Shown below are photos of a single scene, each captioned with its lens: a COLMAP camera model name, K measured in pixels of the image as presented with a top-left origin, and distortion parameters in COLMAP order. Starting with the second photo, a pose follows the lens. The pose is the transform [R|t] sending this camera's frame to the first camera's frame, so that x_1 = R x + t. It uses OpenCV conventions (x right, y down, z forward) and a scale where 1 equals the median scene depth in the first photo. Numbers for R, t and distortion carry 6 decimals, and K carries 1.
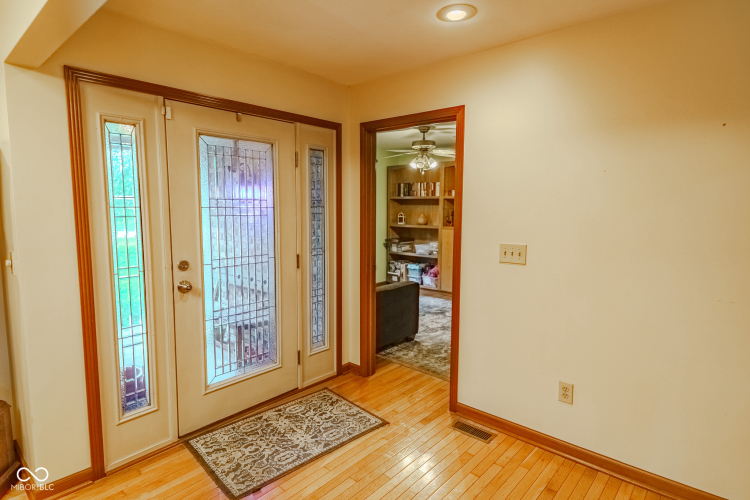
lens RADIAL K [[404.1, 0, 376.5], [0, 404.1, 249.6], [0, 0, 1]] dist [0.024247, -0.013787]
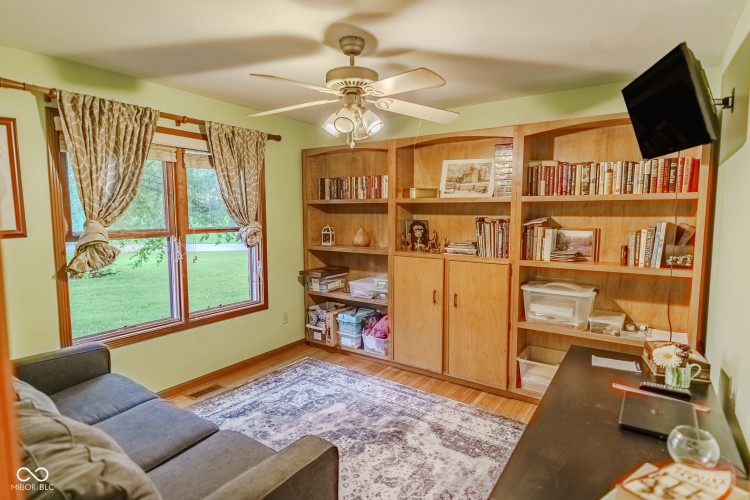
lens RADIAL K [[404.1, 0, 377.1], [0, 404.1, 249.8], [0, 0, 1]] dist [0.024247, -0.013787]
pose [[0.991947, -0.016483, 0.125574, 0.063135], [0.018868, 0.999663, -0.017826, -0.046621], [-0.125238, 0.020052, 0.991924, 0.412585]]
